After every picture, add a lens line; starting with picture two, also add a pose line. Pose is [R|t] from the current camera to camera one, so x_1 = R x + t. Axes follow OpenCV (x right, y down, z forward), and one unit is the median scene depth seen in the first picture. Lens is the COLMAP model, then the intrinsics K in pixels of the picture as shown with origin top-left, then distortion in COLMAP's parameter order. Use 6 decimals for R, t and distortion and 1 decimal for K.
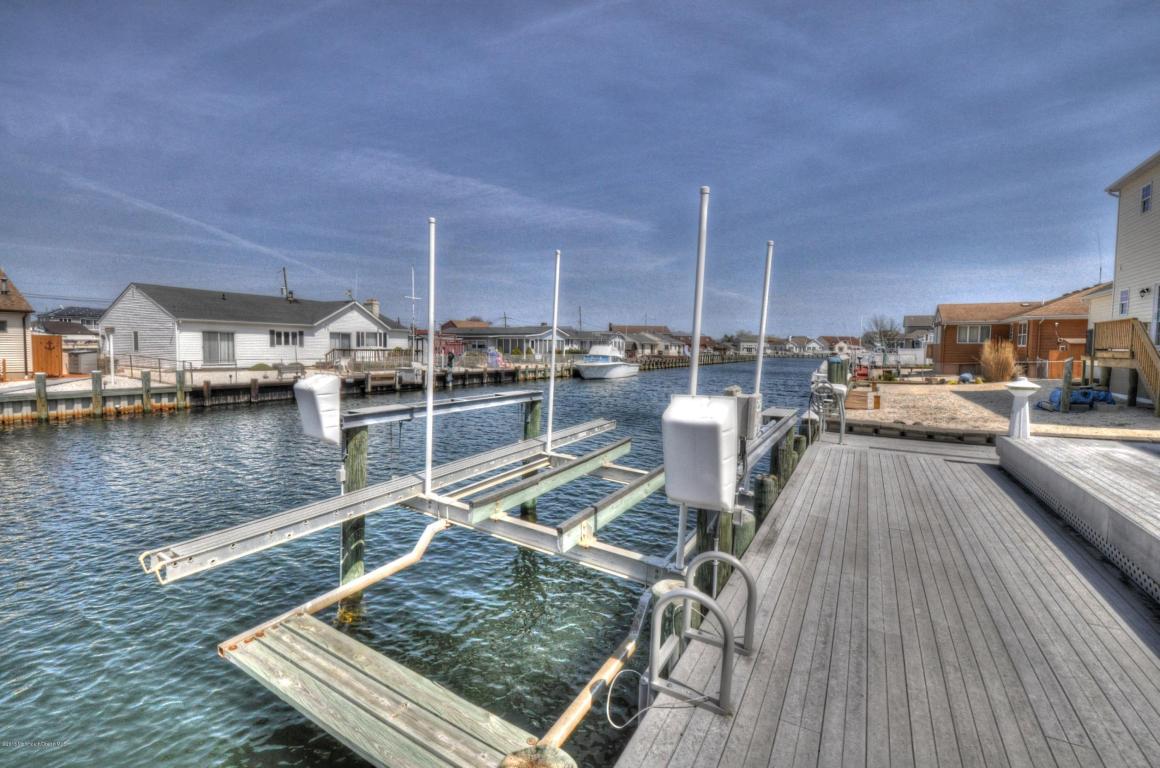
lens RADIAL K [[512.7, 0, 575.3], [0, 512.7, 376.5], [0, 0, 1]] dist [-0.001653, -0.014274]
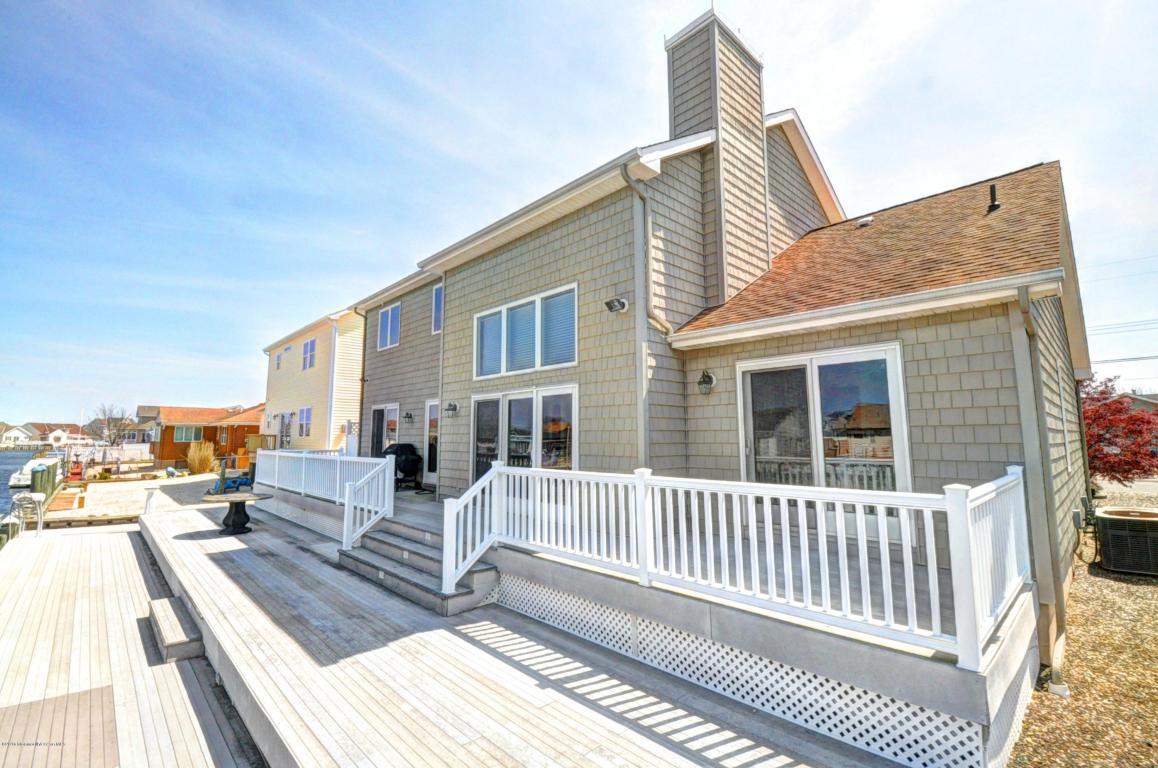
lens RADIAL K [[511.8, 0, 574.3], [0, 511.8, 376.5], [0, 0, 1]] dist [-0.001653, -0.014274]
pose [[0.293455, 0.103398, 0.950365, -0.119240], [0.060176, 0.990164, -0.126309, -0.012441], [-0.954077, 0.094255, 0.284347, -0.252379]]
